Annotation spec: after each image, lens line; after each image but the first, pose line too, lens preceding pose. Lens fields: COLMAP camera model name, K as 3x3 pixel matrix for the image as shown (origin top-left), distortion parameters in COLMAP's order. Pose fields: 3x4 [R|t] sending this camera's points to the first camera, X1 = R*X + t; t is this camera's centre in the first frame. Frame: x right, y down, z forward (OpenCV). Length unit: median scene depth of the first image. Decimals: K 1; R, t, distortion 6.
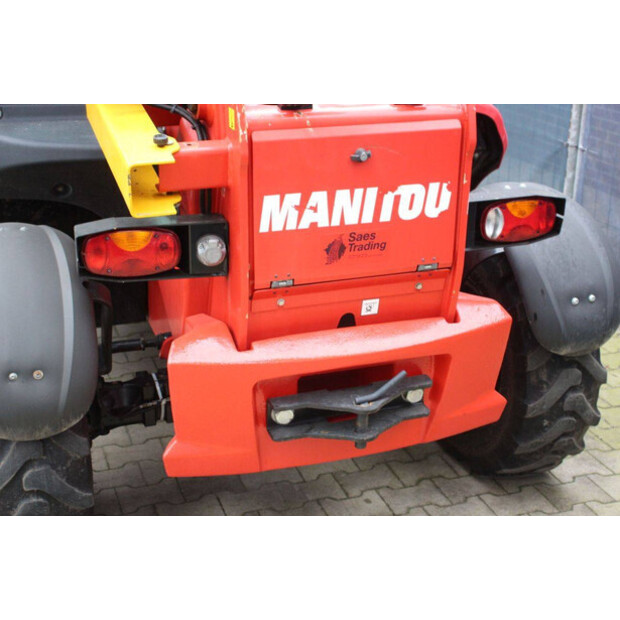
lens RADIAL K [[951.3, 0, 310.0], [0, 951.3, 310.0], [0, 0, 1]] dist [0.112688, 0.075503]
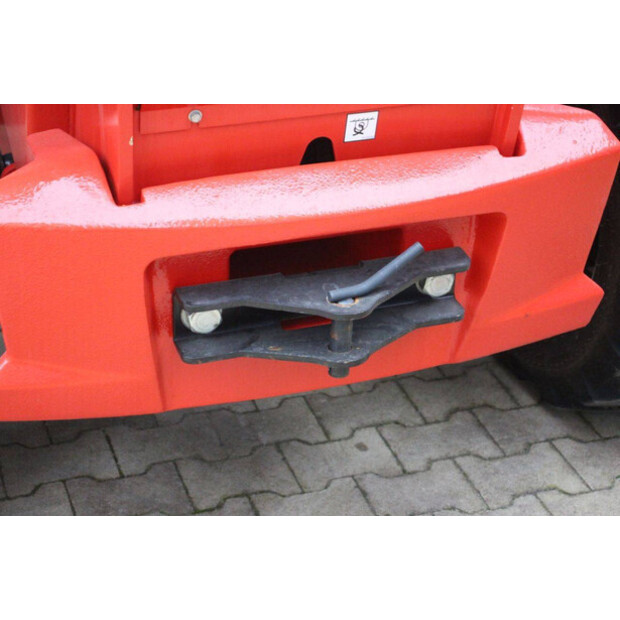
lens RADIAL K [[1472.4, 0, 310.0], [0, 1472.4, 310.0], [0, 0, 1]] dist [0.402305, 0.264351]
pose [[0.999813, 0.019182, -0.002287, 0.037557], [-0.018641, 0.989061, 0.146325, -0.023067], [0.005069, -0.146255, 0.989234, 0.136475]]
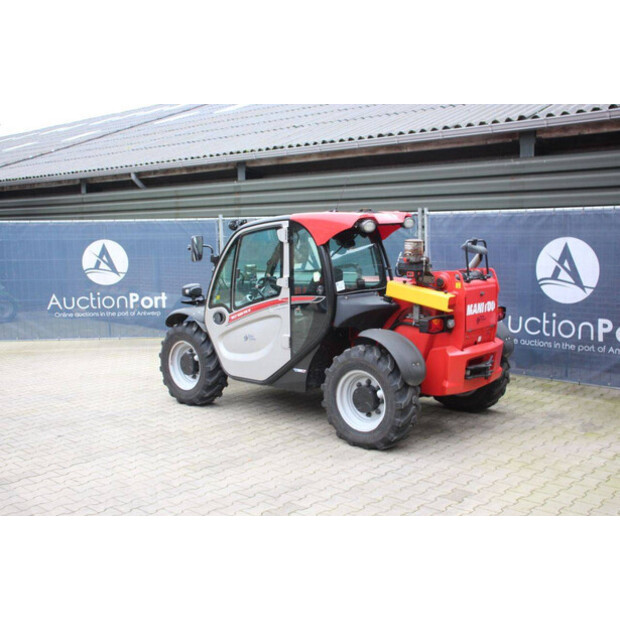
lens RADIAL K [[715.1, 0, 310.0], [0, 715.1, 310.0], [0, 0, 1]] dist [-0.007369, 0.008009]
pose [[0.883678, -0.079430, 0.461306, -1.659009], [0.197524, 0.956735, -0.213641, 0.327209], [-0.424378, 0.279909, 0.861135, -0.988330]]
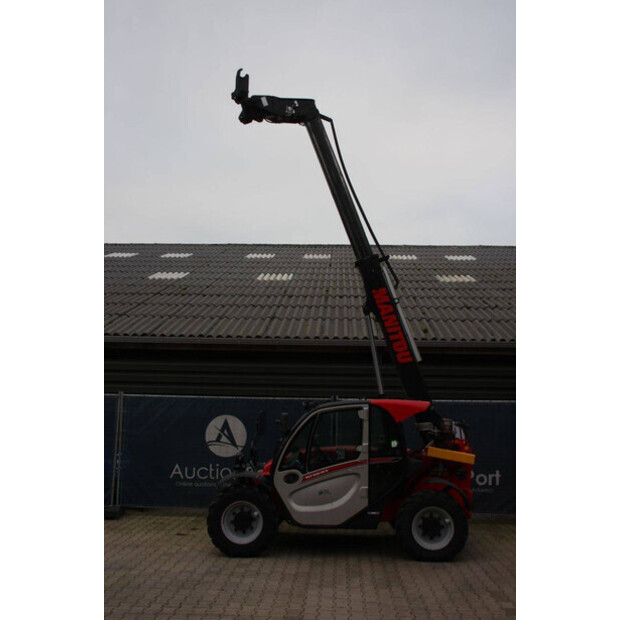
lens RADIAL K [[680.2, 0, 310.0], [0, 680.2, 310.0], [0, 0, 1]] dist [-0.066531, 0.185120]
pose [[0.373321, 0.124710, 0.919282, -3.933382], [0.331205, 0.907703, -0.257642, -0.192743], [-0.866565, 0.400654, 0.297560, 0.212101]]
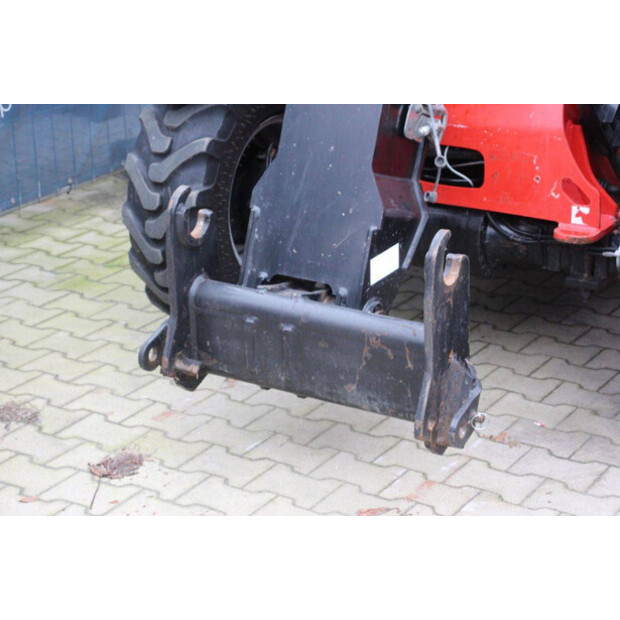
lens RADIAL K [[1472.4, 0, 310.0], [0, 1472.4, 310.0], [0, 0, 1]] dist [0.402305, 0.264351]
pose [[-0.607943, -0.277233, 0.744008, -1.596760], [0.307381, 0.781809, 0.542486, -1.195095], [-0.732067, 0.558495, -0.390080, 2.992503]]
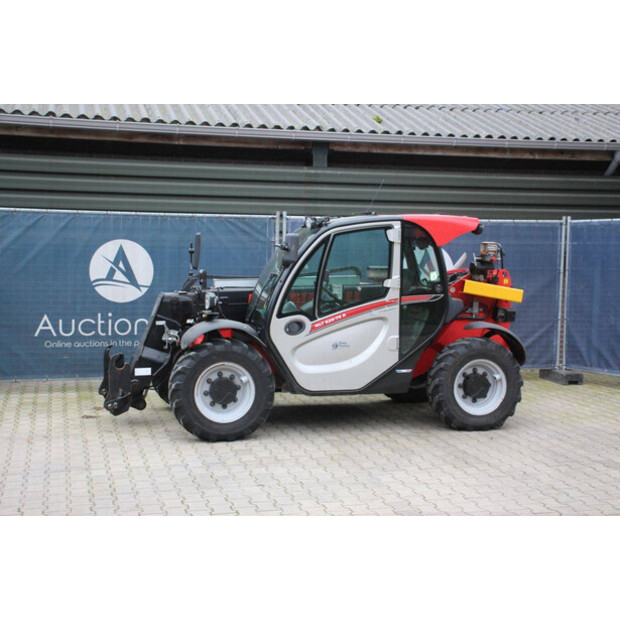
lens RADIAL K [[951.3, 0, 310.0], [0, 951.3, 310.0], [0, 0, 1]] dist [0.112688, 0.075503]
pose [[0.081040, -0.082658, 0.993278, -4.012671], [0.355708, 0.933330, 0.048647, -0.542050], [-0.931077, 0.349375, 0.105039, 1.256428]]
